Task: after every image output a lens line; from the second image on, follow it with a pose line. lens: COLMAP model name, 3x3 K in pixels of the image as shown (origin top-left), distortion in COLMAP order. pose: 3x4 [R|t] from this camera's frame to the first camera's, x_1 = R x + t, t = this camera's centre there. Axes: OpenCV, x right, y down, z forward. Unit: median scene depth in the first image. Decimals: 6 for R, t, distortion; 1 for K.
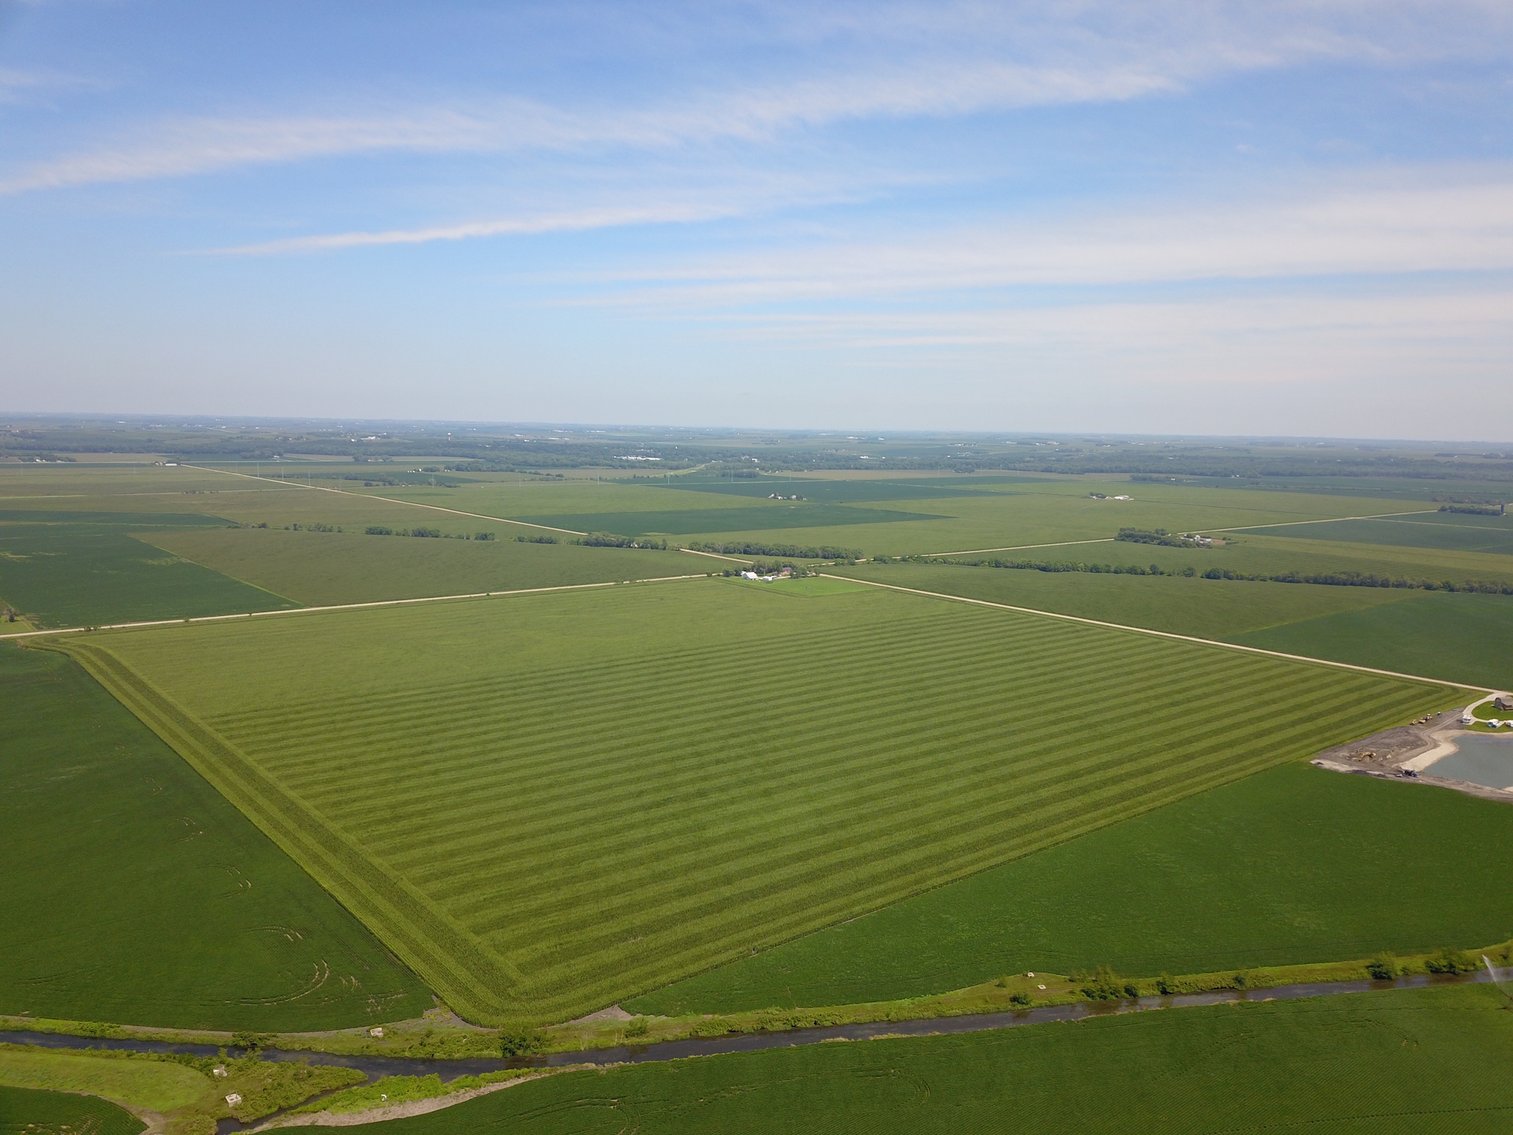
lens RADIAL K [[1147.7, 0, 762.7], [0, 1147.7, 565.7], [0, 0, 1]] dist [0.011450, -0.007485]
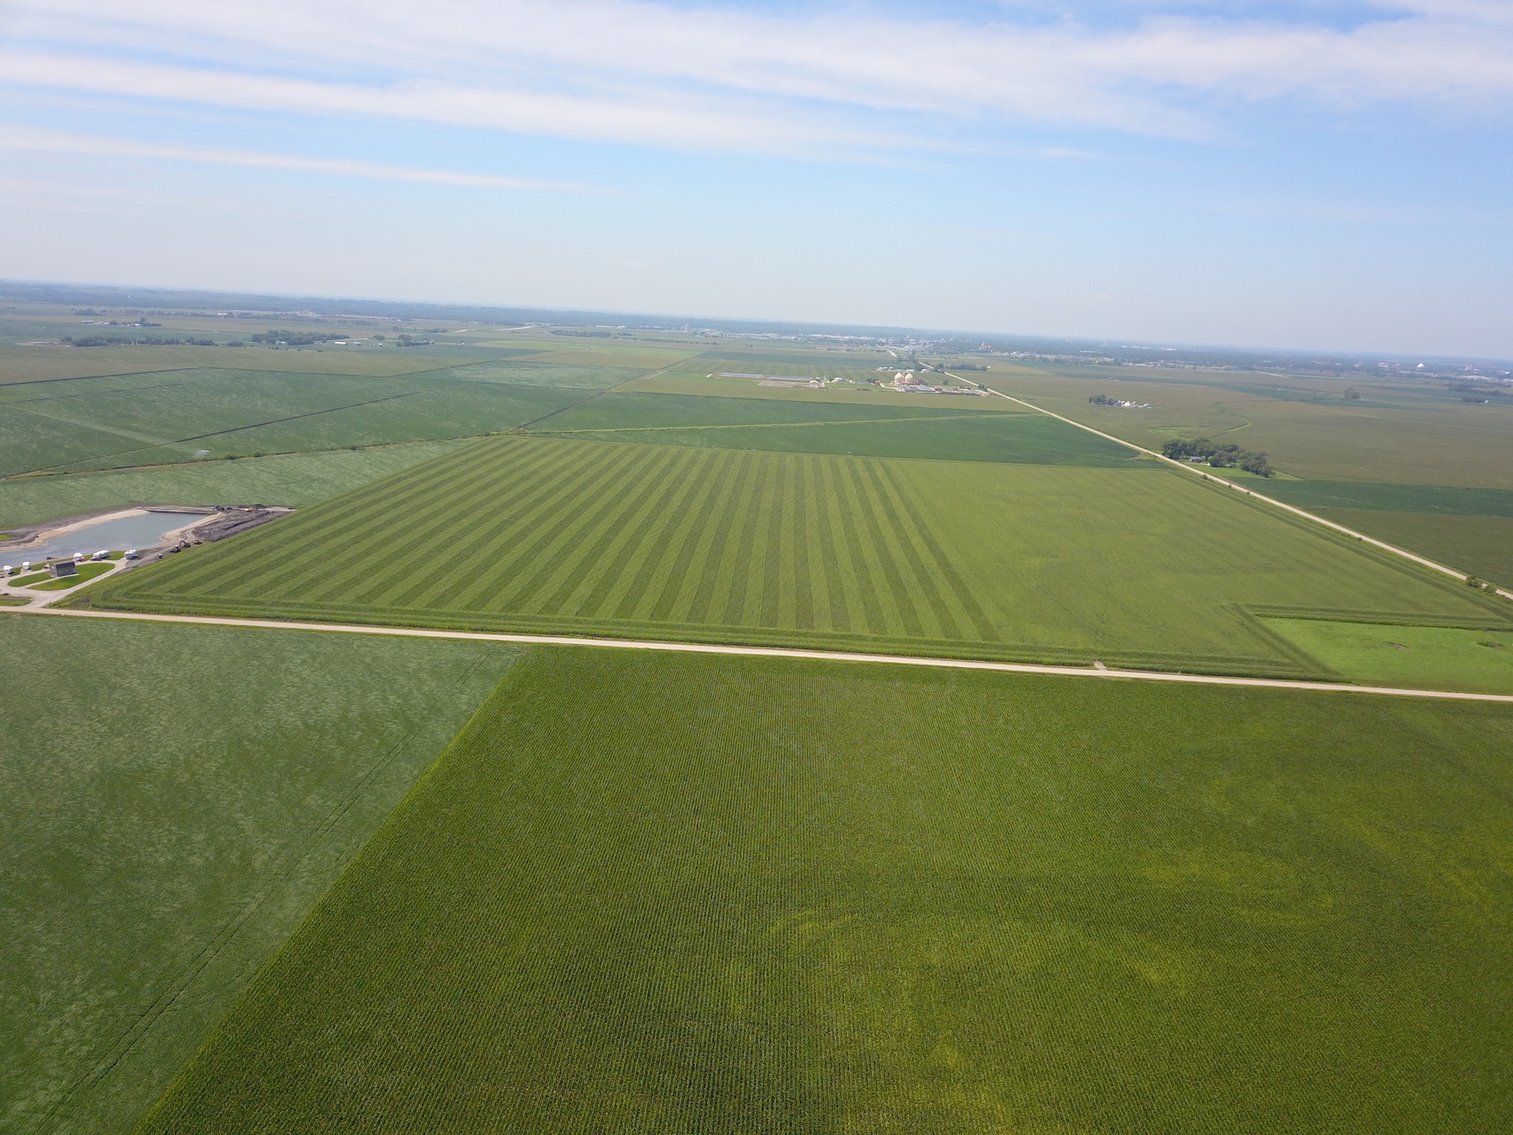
lens RADIAL K [[1129.4, 0, 757.6], [0, 1129.4, 670.7], [0, 0, 1]] dist [-0.000491, 0.004447]
pose [[-0.659593, 0.175504, -0.730845, 0.509671], [-0.156752, 0.918856, 0.362122, -0.089304], [0.735096, 0.353415, -0.578560, 1.015939]]
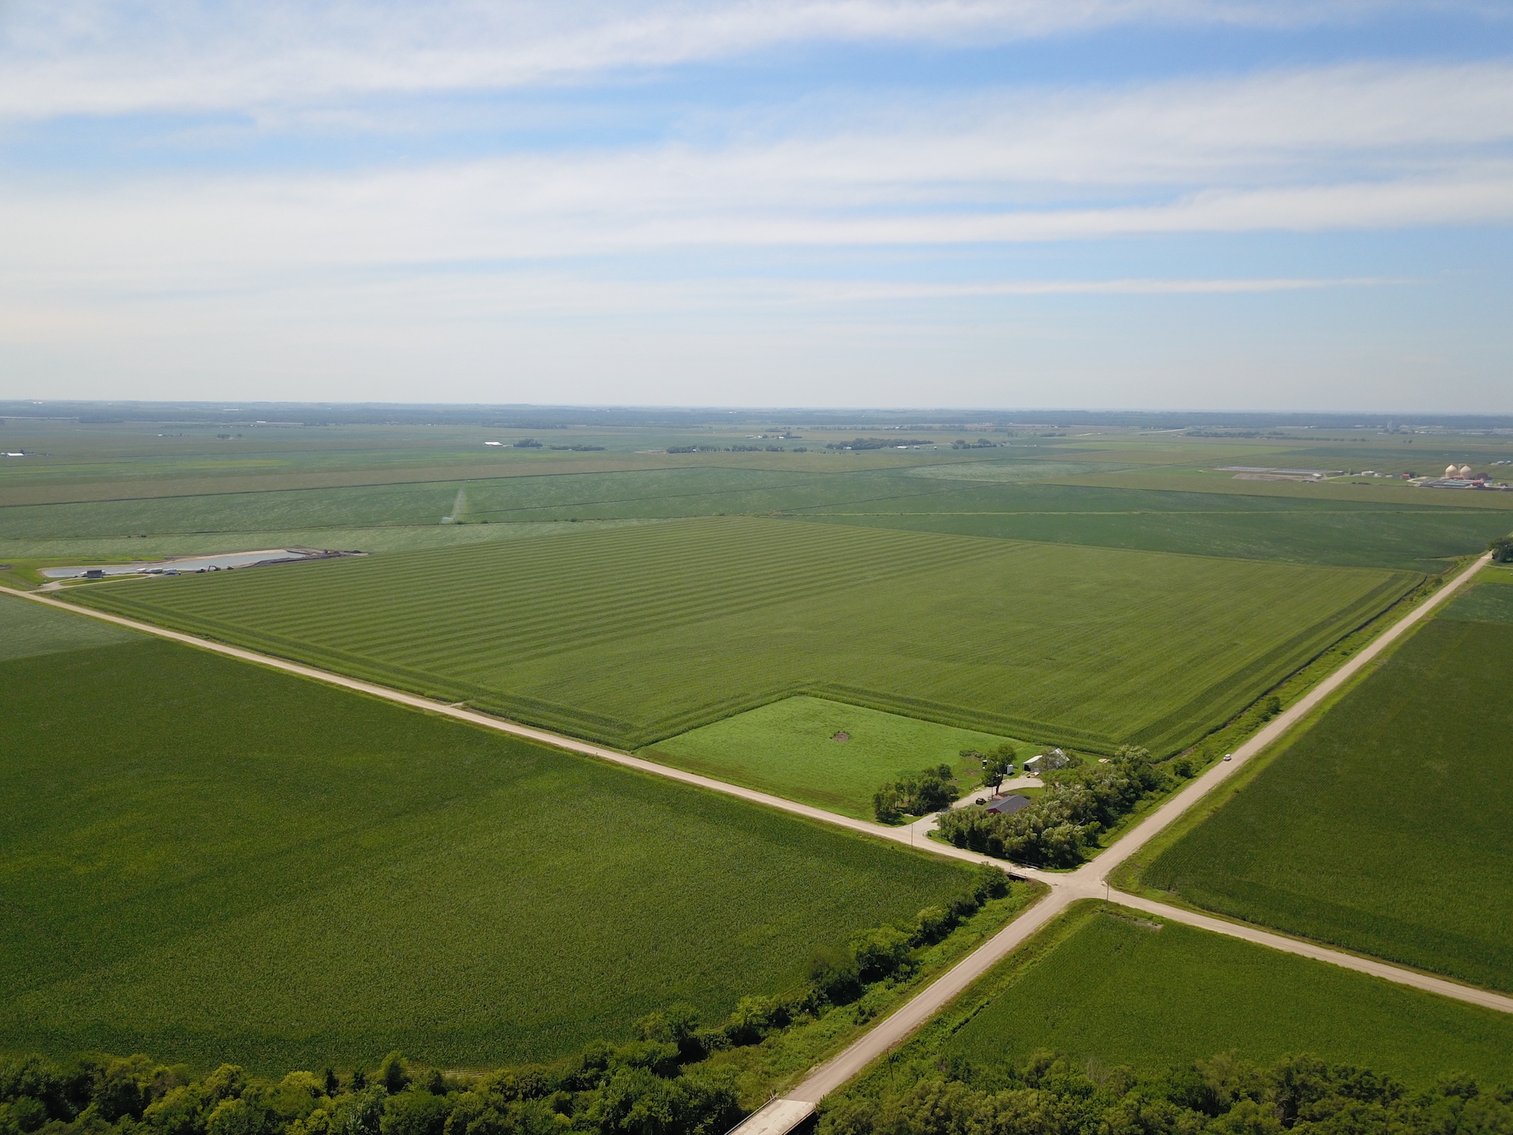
lens RADIAL K [[1143.1, 0, 761.8], [0, 1143.1, 583.4], [0, 0, 1]] dist [0.009353, -0.003808]
pose [[-0.974859, 0.007107, -0.222708, 0.144225], [-0.055159, 0.960686, 0.272102, -0.125134], [0.215887, 0.277546, -0.936142, 1.261841]]
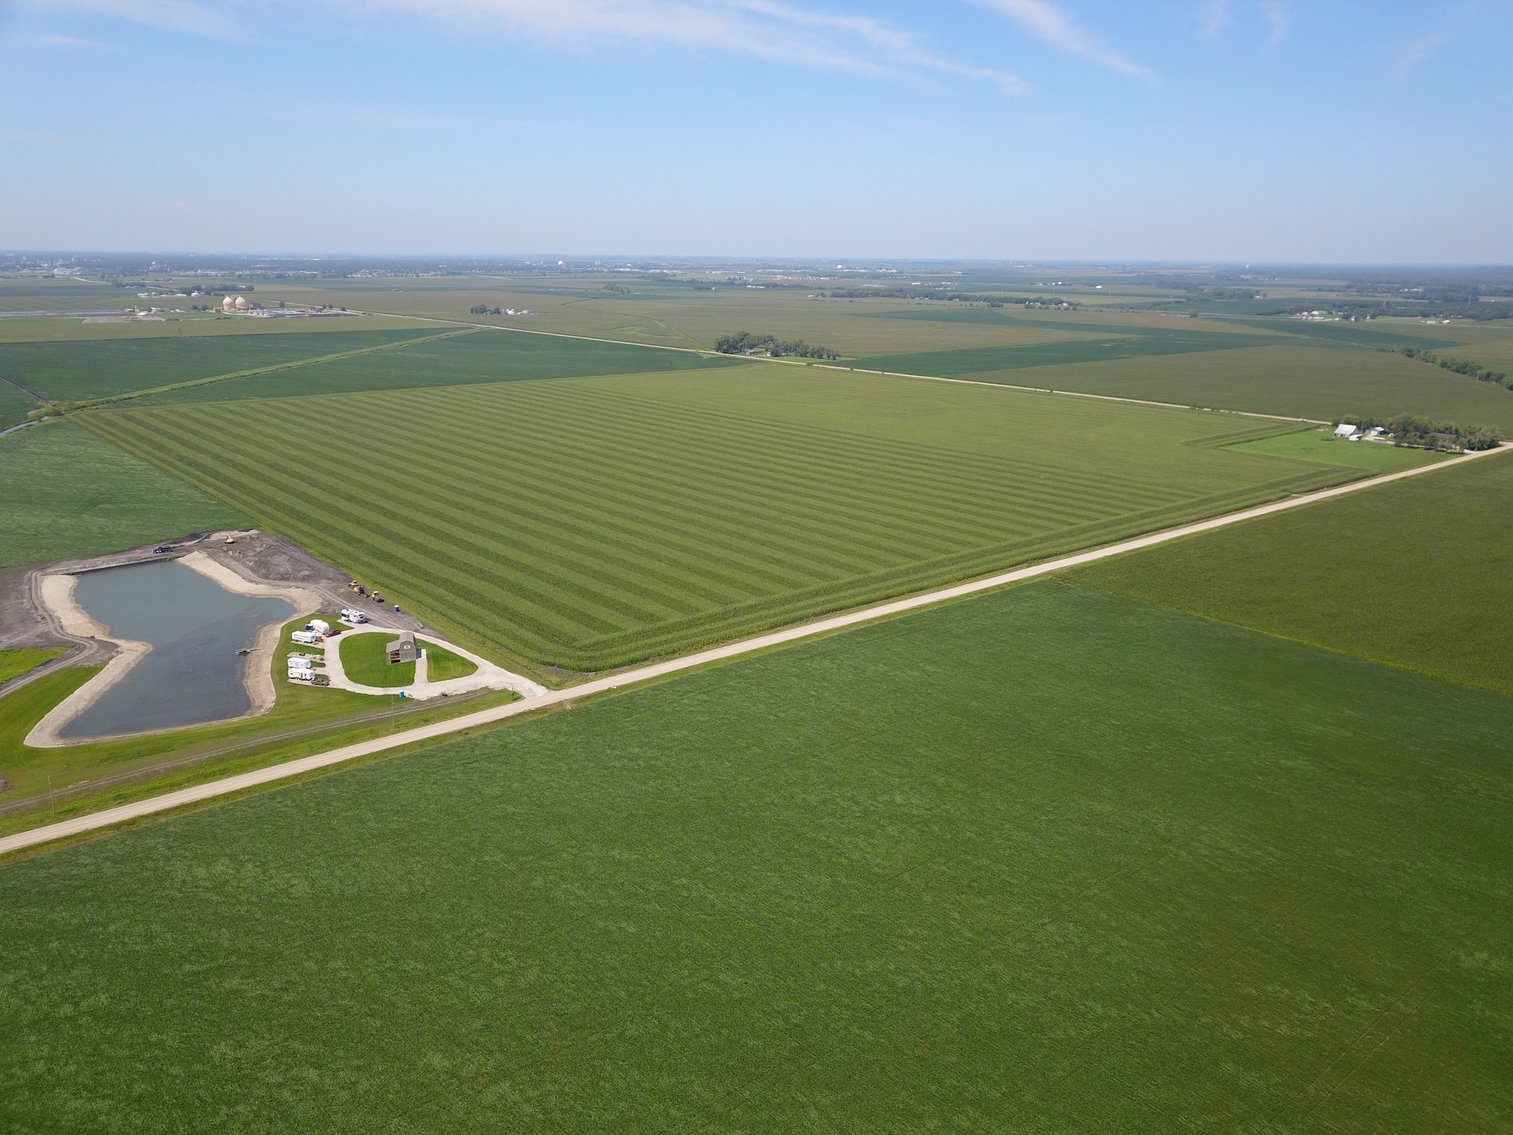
lens RADIAL K [[1162.3, 0, 772.2], [0, 1162.3, 567.7], [0, 0, 1]] dist [0.010405, -0.006533]
pose [[0.018434, 0.243418, -0.969746, 0.637785], [-0.135584, 0.961560, 0.238786, -0.029830], [0.990594, 0.127081, 0.050729, 0.642120]]
